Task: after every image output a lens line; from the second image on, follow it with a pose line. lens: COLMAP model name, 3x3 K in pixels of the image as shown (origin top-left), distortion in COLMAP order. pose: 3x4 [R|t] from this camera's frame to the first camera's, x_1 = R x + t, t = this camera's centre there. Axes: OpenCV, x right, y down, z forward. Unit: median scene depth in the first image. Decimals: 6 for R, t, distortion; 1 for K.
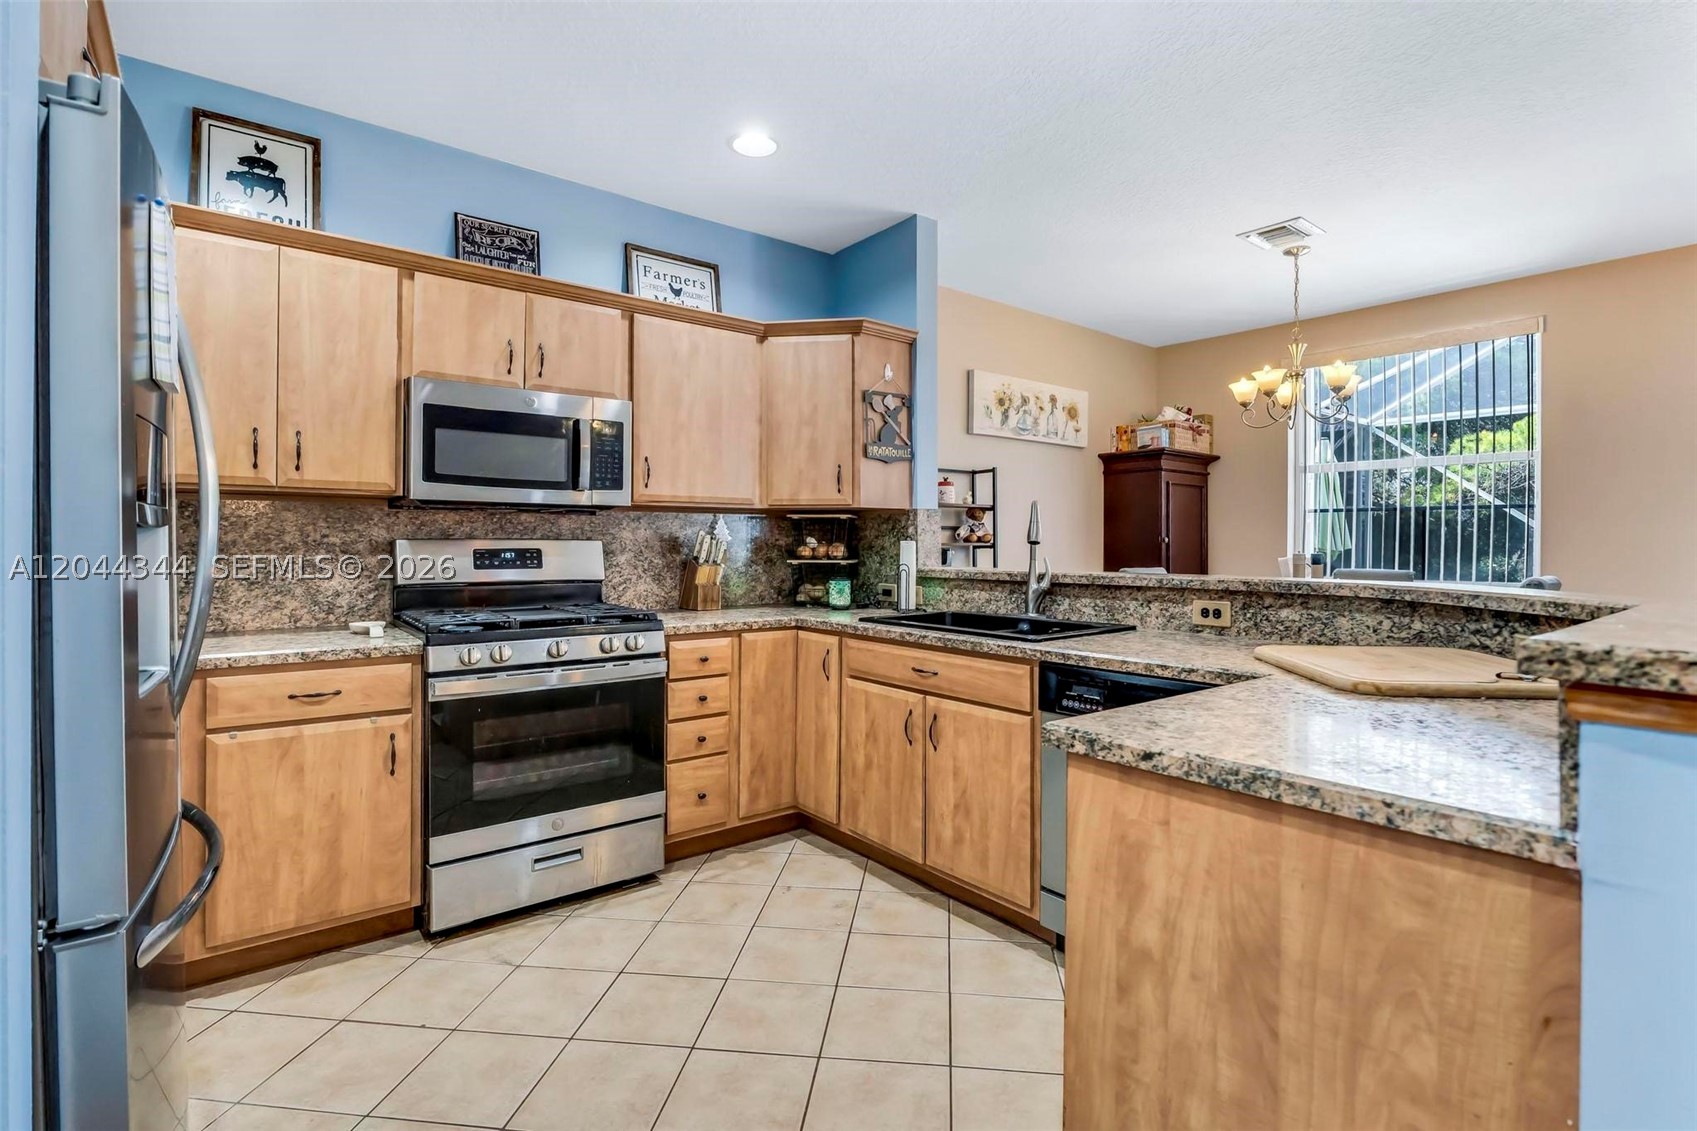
lens RADIAL K [[797.6, 0, 857.5], [0, 797.6, 545.0], [0, 0, 1]] dist [-0.026828, 0.005517]
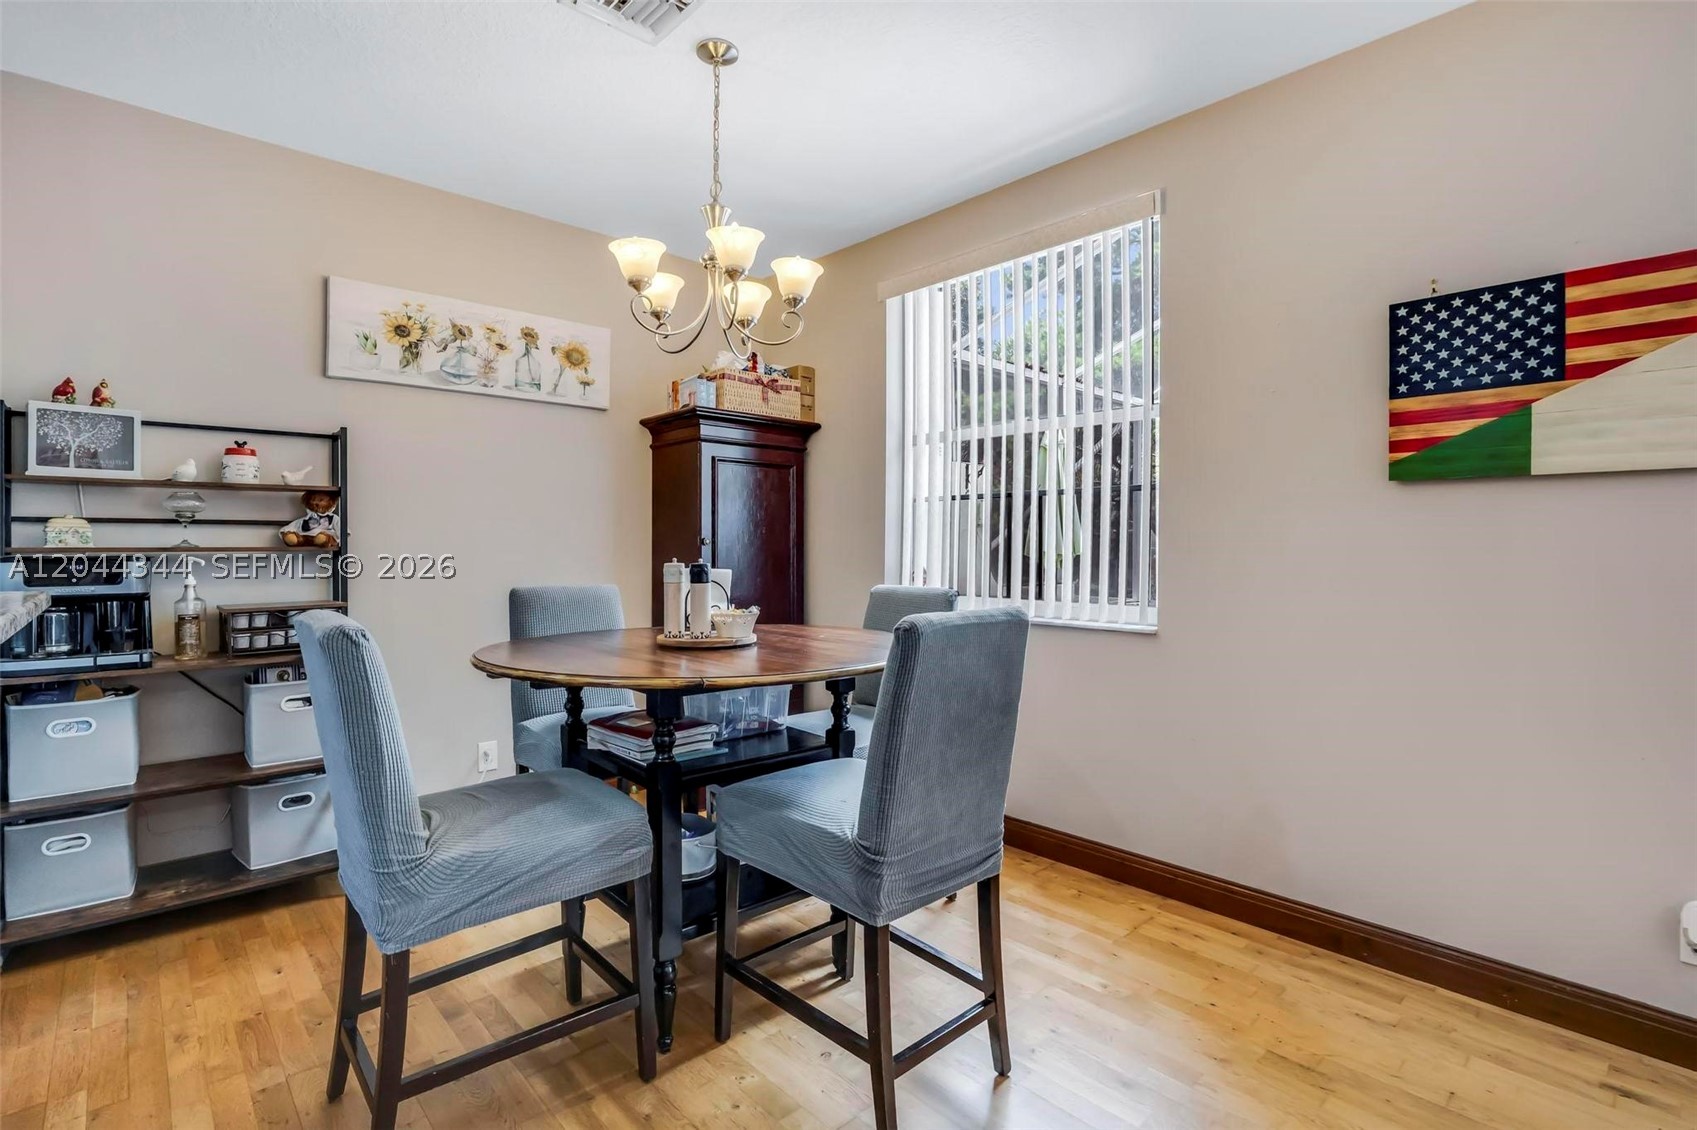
lens RADIAL K [[797.6, 0, 857.5], [0, 797.6, 544.5], [0, 0, 1]] dist [-0.026828, 0.005517]
pose [[0.996898, -0.003665, 0.078620, 0.792346], [0.004217, 0.999968, -0.006852, 0.002519], [-0.078592, 0.007162, 0.996881, 0.515495]]
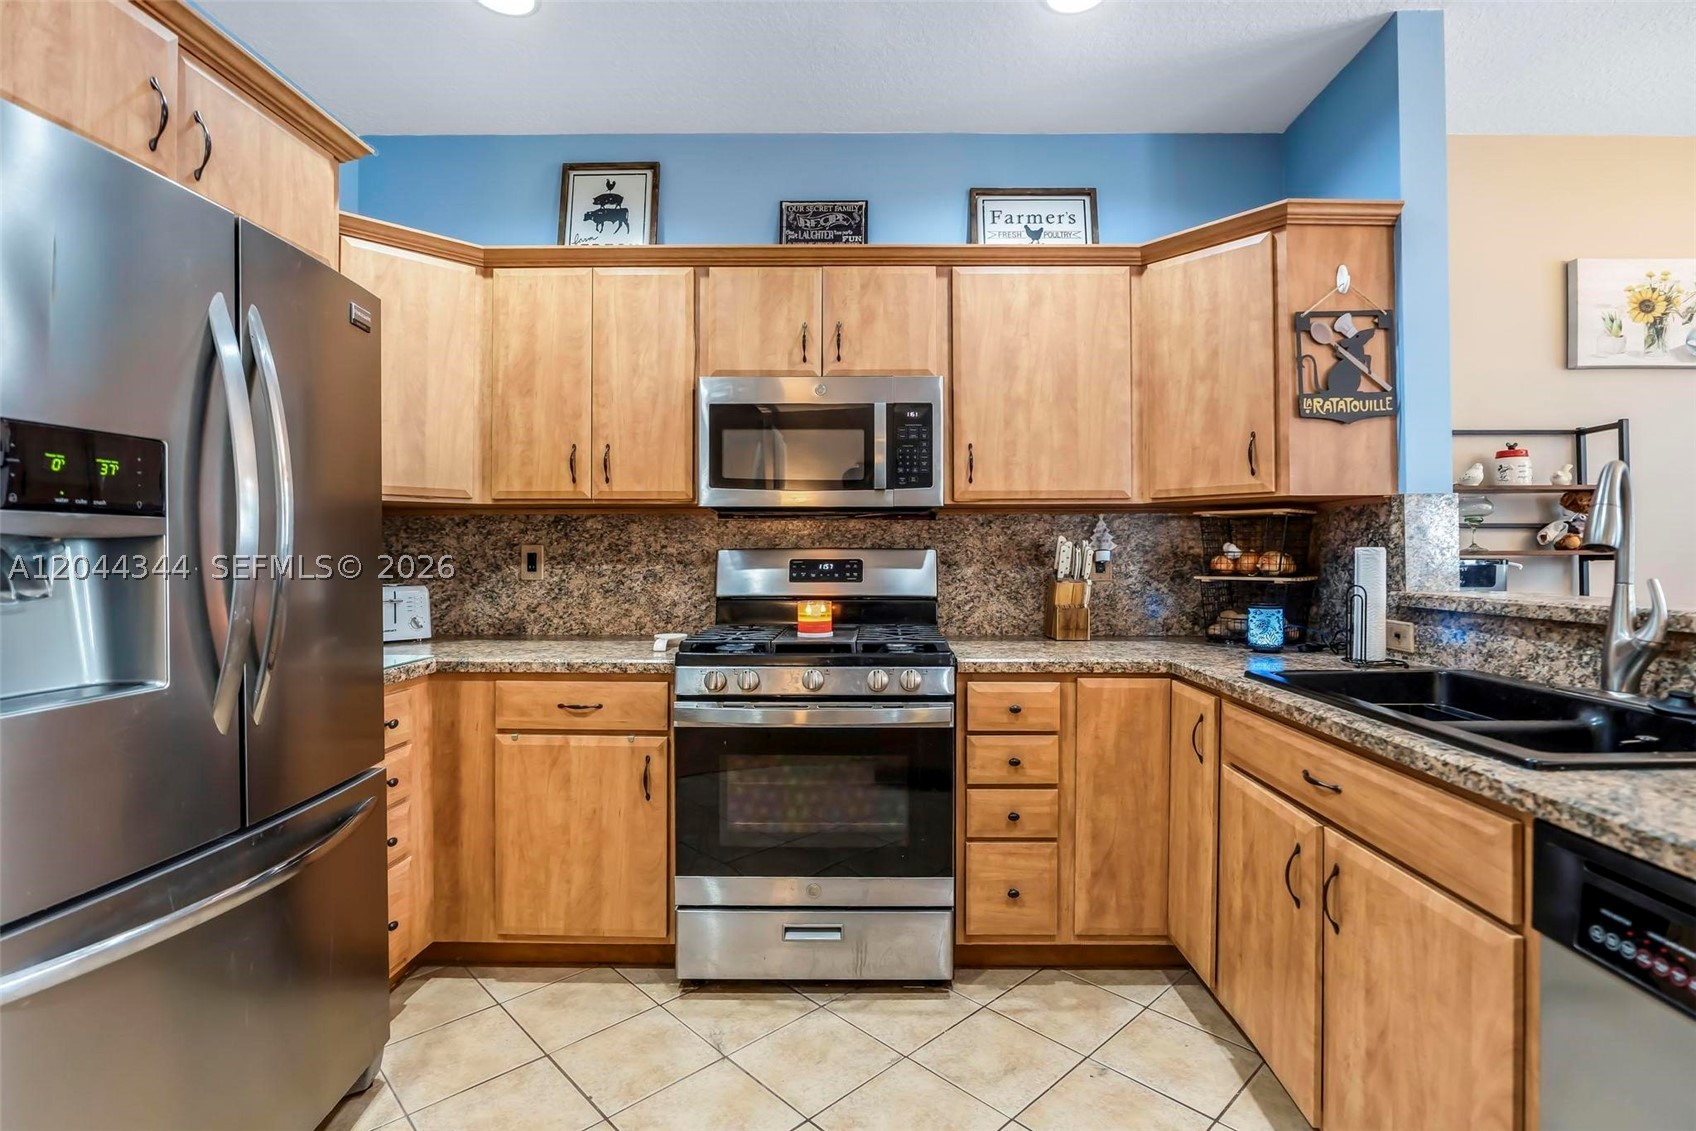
lens RADIAL K [[802.3, 0, 864.4], [0, 802.3, 550.9], [0, 0, 1]] dist [-0.024072, 0.004052]
pose [[0.773397, -0.005787, -0.633896, 0.161480], [0.001575, 0.999973, -0.007208, 0.001753], [0.633920, 0.004576, 0.773385, 0.318027]]
